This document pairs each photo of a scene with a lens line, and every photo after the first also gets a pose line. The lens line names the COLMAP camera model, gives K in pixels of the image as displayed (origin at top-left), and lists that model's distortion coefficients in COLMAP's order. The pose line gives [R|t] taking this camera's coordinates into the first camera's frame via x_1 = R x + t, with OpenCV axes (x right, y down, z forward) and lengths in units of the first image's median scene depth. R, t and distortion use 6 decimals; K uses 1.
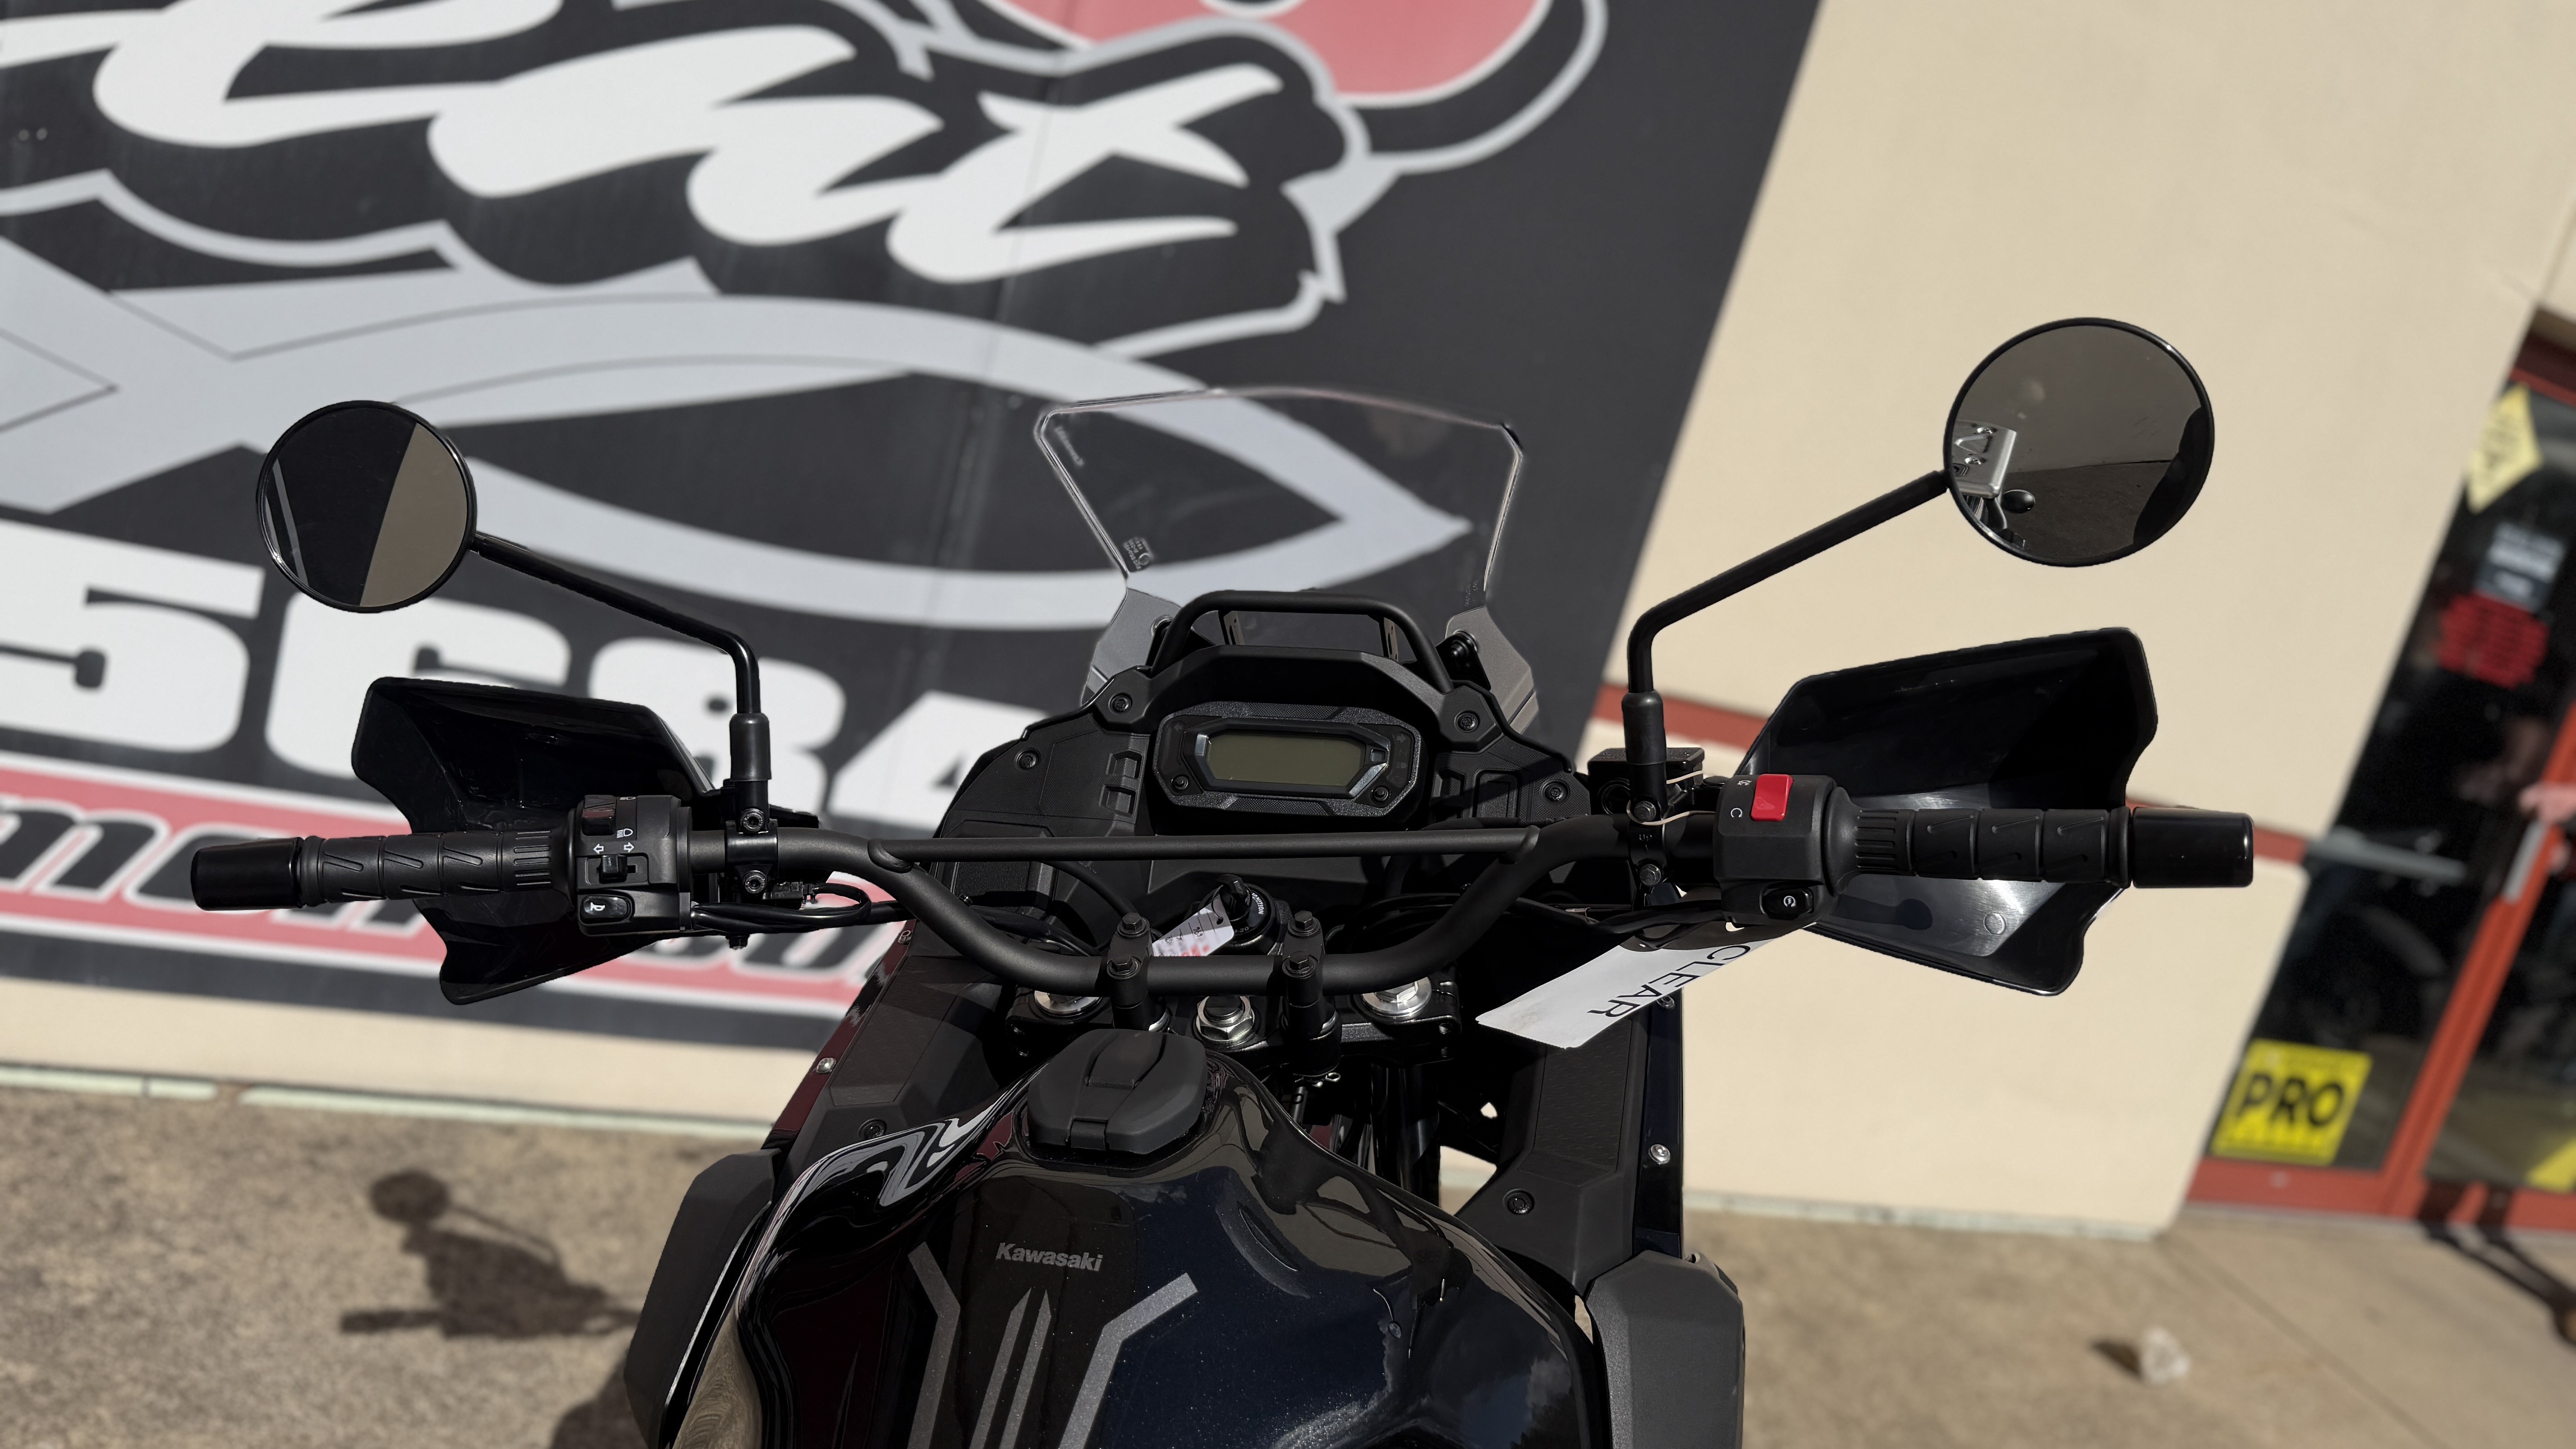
lens RADIAL K [[1792.7, 0, 1262.2], [0, 1792.7, 731.6], [0, 0, 1]] dist [-0.003940, -0.012304]
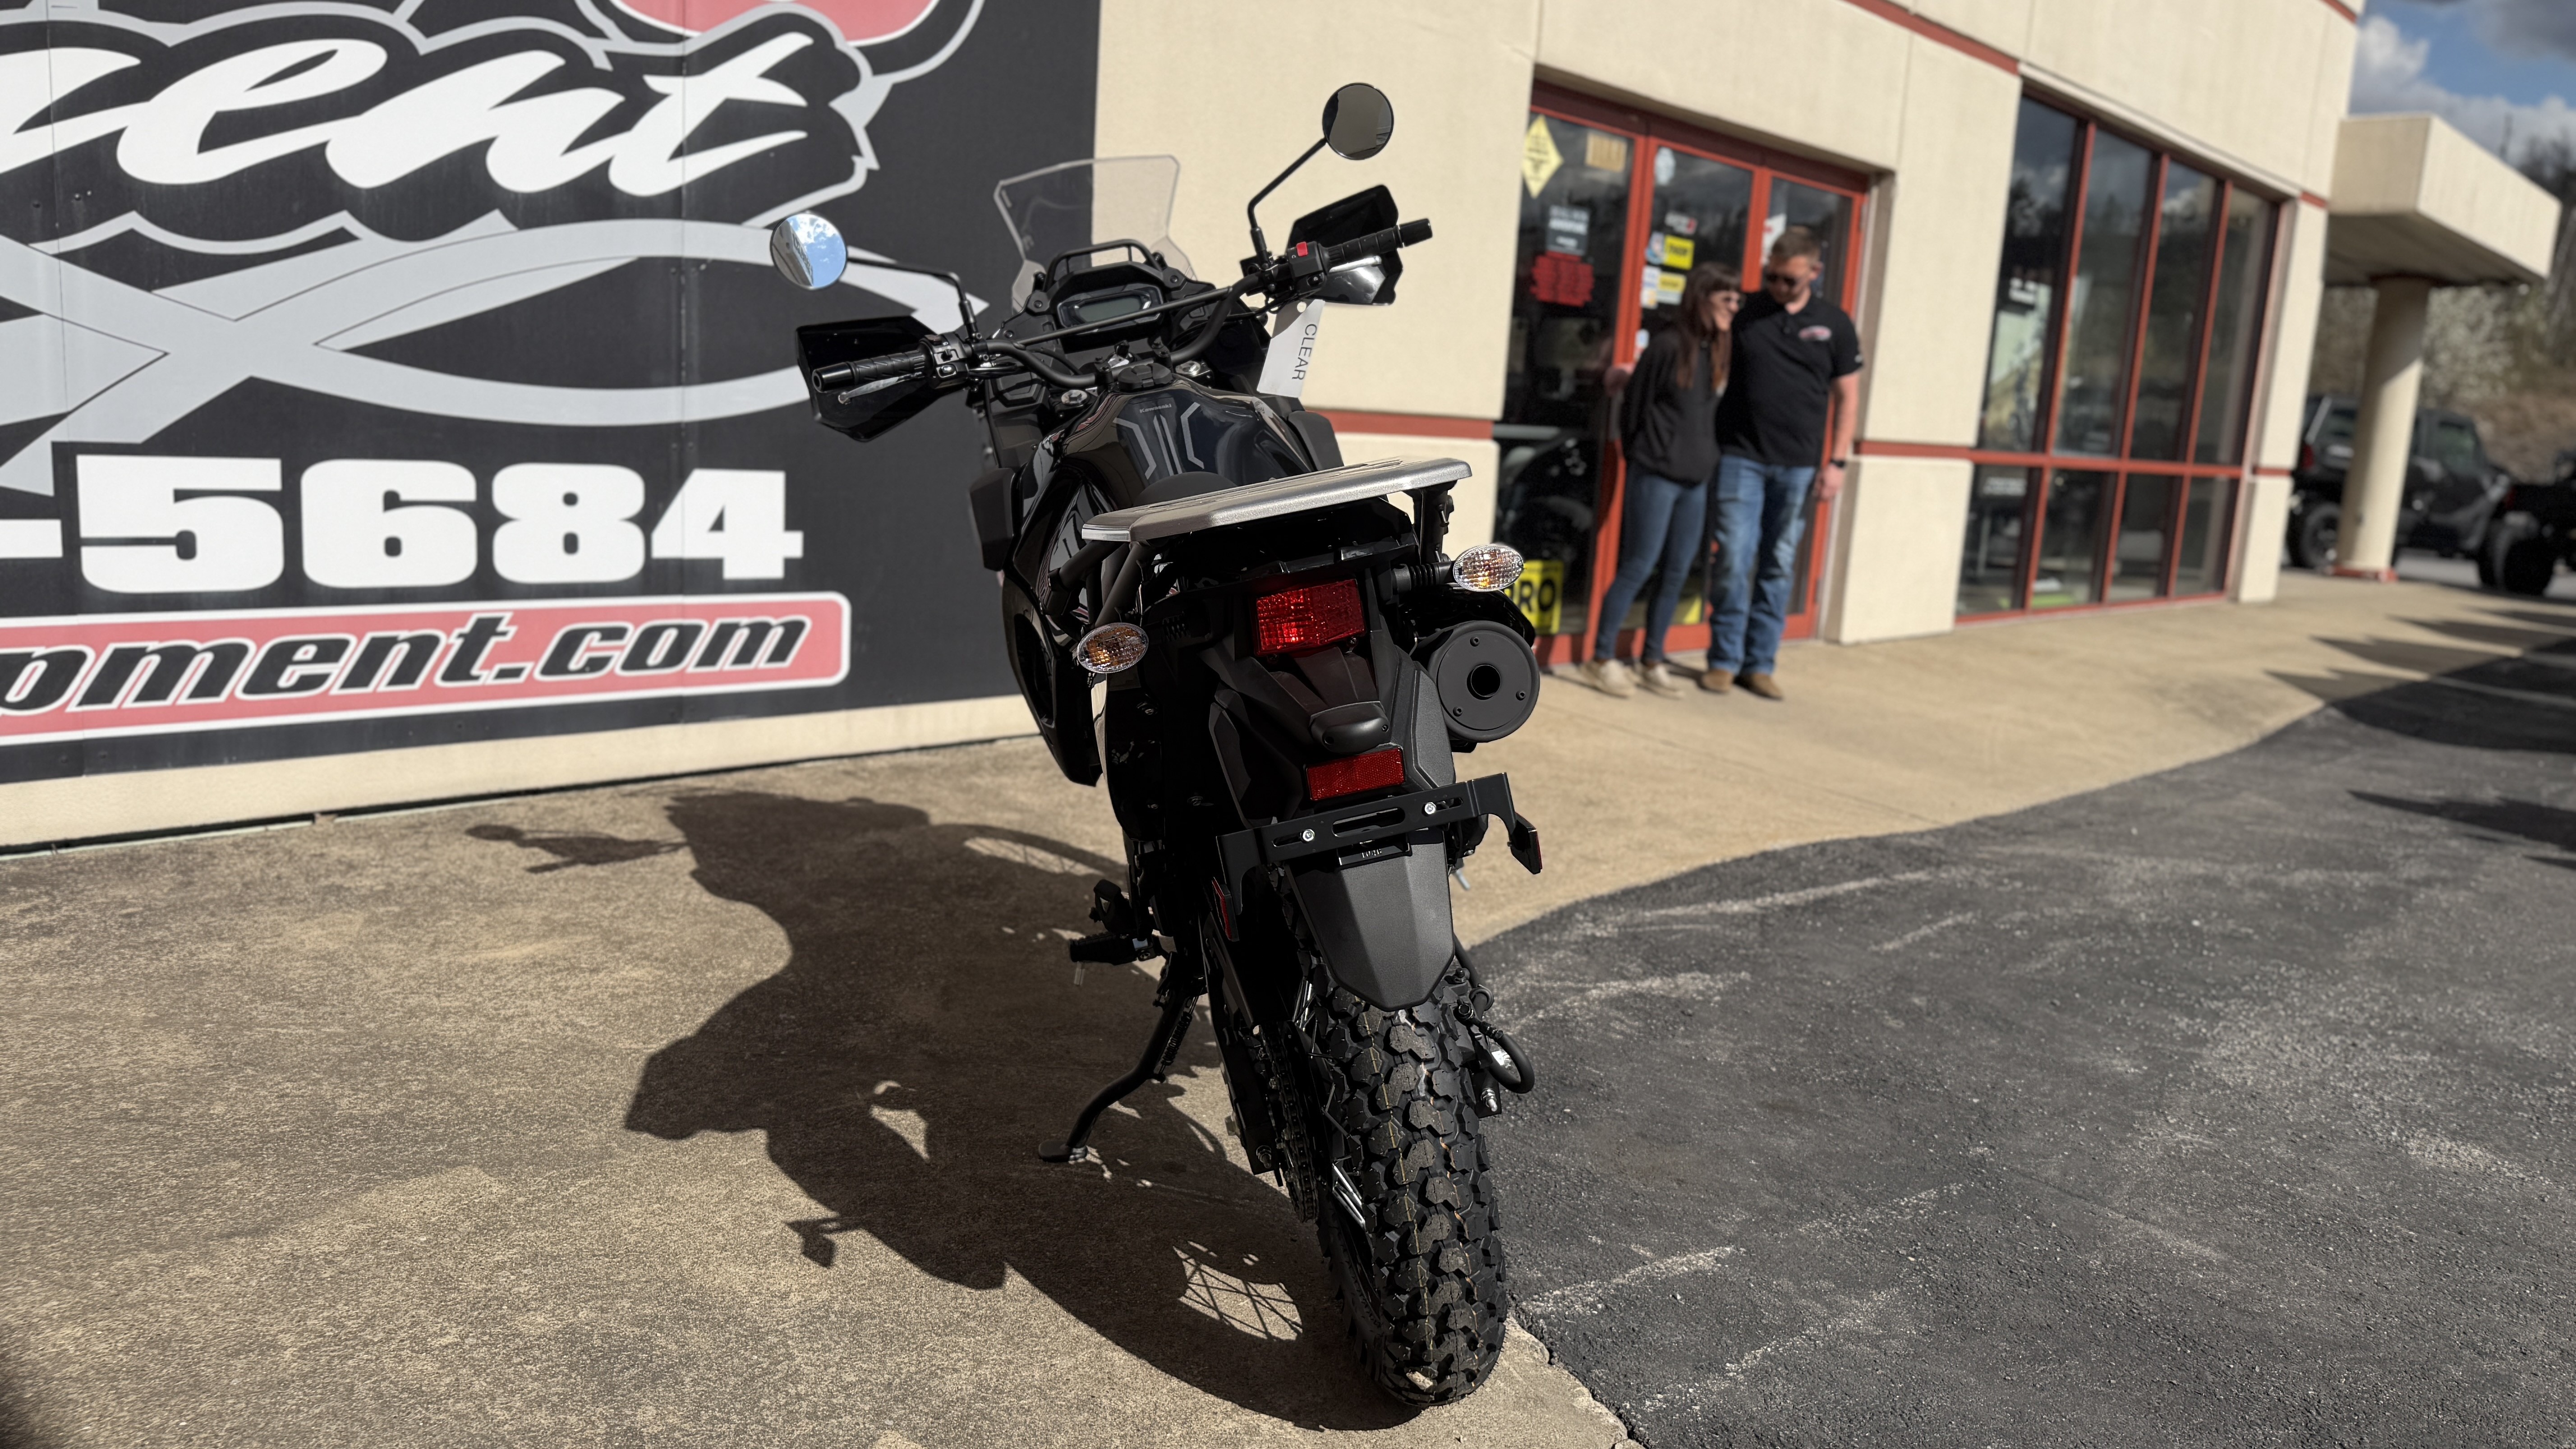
lens RADIAL K [[1792.7, 0, 1268.5], [0, 1792.7, 668.9], [0, 0, 1]] dist [-0.003940, -0.012304]
pose [[0.889530, -0.271708, 0.367303, -0.390289], [0.260060, 0.962113, 0.081900, 0.162009], [-0.375640, 0.022668, 0.926488, -0.658695]]
